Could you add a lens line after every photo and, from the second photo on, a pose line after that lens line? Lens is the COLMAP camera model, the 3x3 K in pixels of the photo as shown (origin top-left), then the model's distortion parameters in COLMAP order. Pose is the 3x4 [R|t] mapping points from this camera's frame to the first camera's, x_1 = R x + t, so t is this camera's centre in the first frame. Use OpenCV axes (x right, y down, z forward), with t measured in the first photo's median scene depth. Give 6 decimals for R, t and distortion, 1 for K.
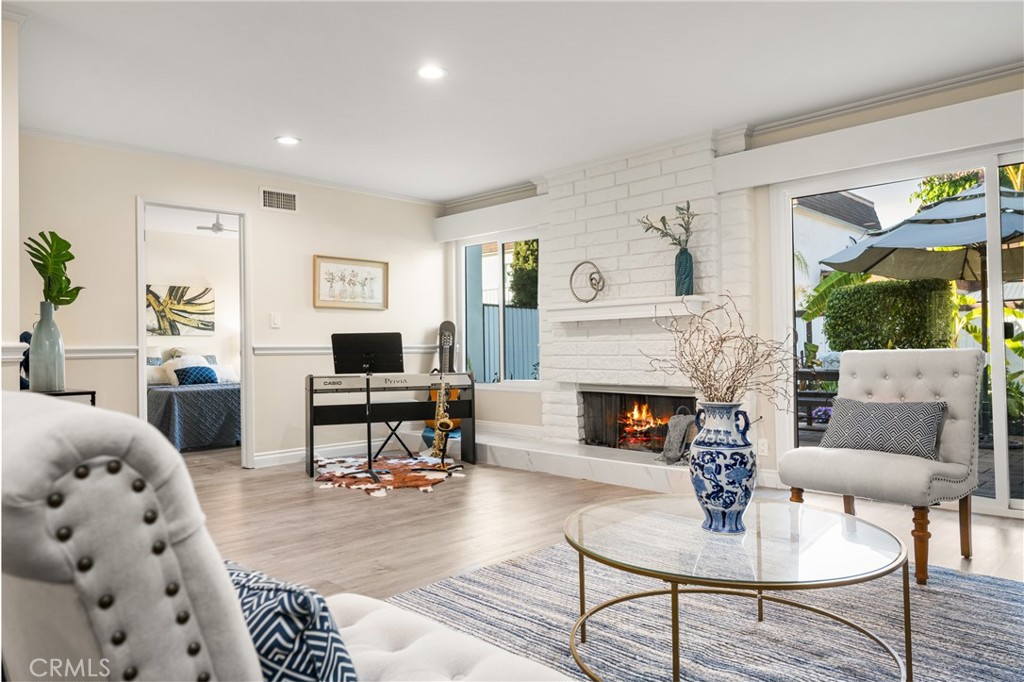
lens RADIAL K [[684.5, 0, 519.3], [0, 684.5, 341.5], [0, 0, 1]] dist [-0.002472, -0.001025]
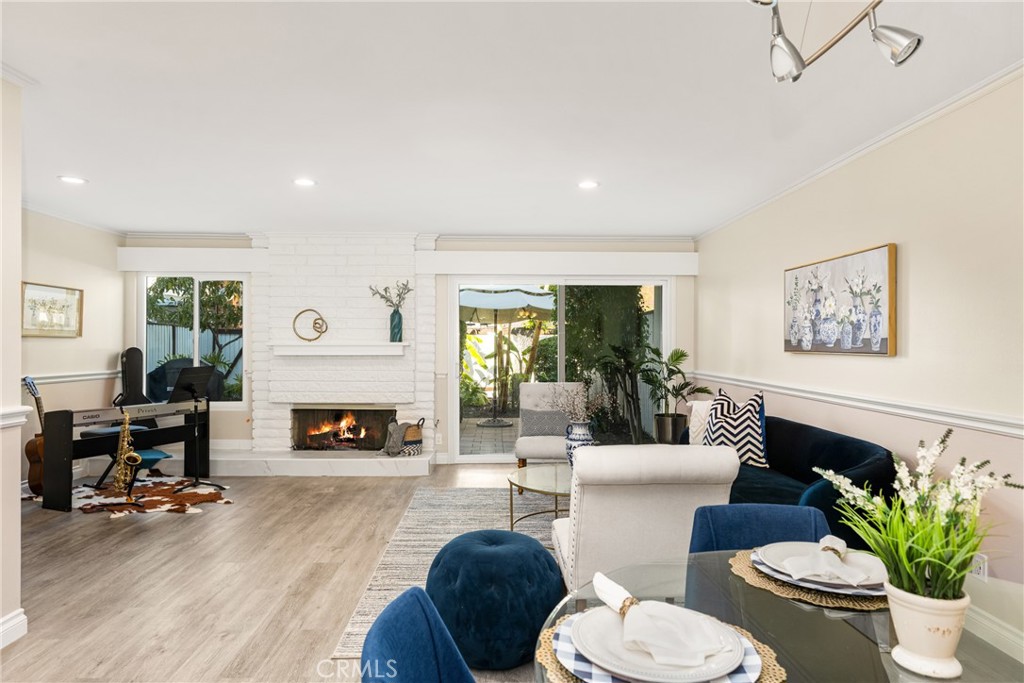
lens RADIAL K [[617.6, 0, 512.2], [0, 617.6, 343.5], [0, 0, 1]] dist [-0.007970, 0.000811]
pose [[0.690524, 0.016792, 0.723114, -0.484418], [-0.020756, 0.999779, -0.003396, -0.056429], [-0.723011, -0.012664, 0.690720, -0.087745]]
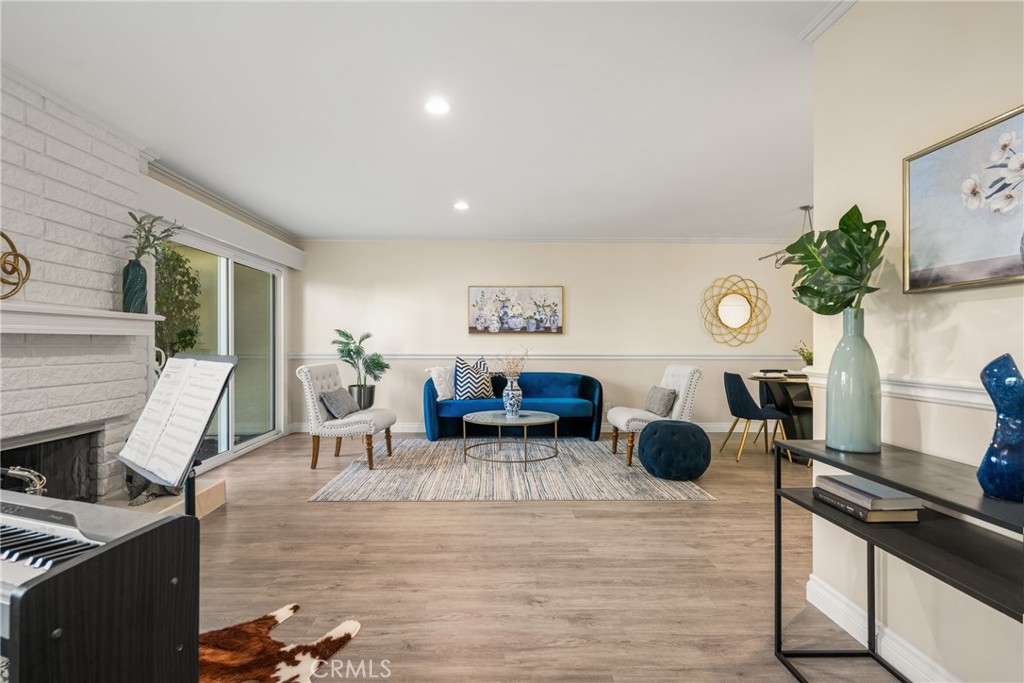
lens RADIAL K [[496.8, 0, 517.2], [0, 496.8, 343.4], [0, 0, 1]] dist [-0.021478, -0.000176]
pose [[-0.725747, 0.014482, 0.687809, -0.497909], [0.003548, 0.999844, -0.017308, -0.012419], [-0.687952, -0.010120, -0.725686, 0.990846]]
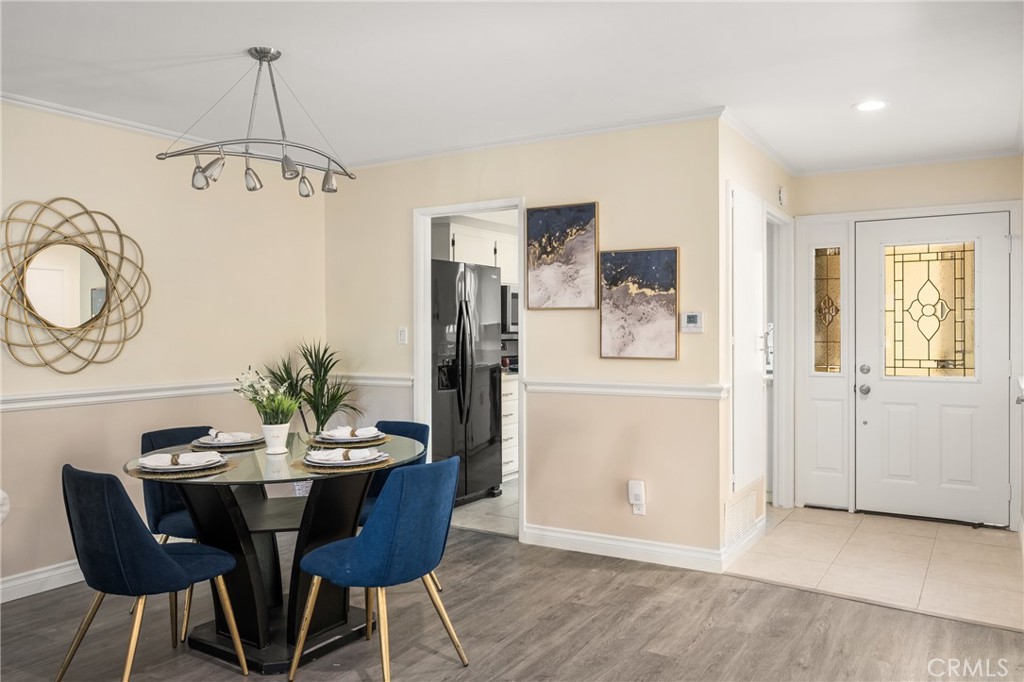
lens RADIAL K [[783.8, 0, 517.0], [0, 783.8, 341.6], [0, 0, 1]] dist [-0.010479, -0.002465]
pose [[-0.974806, 0.023085, -0.221858, -0.317385], [0.020980, 0.999710, 0.011839, -0.055048], [0.222067, 0.006886, -0.975007, 0.609528]]
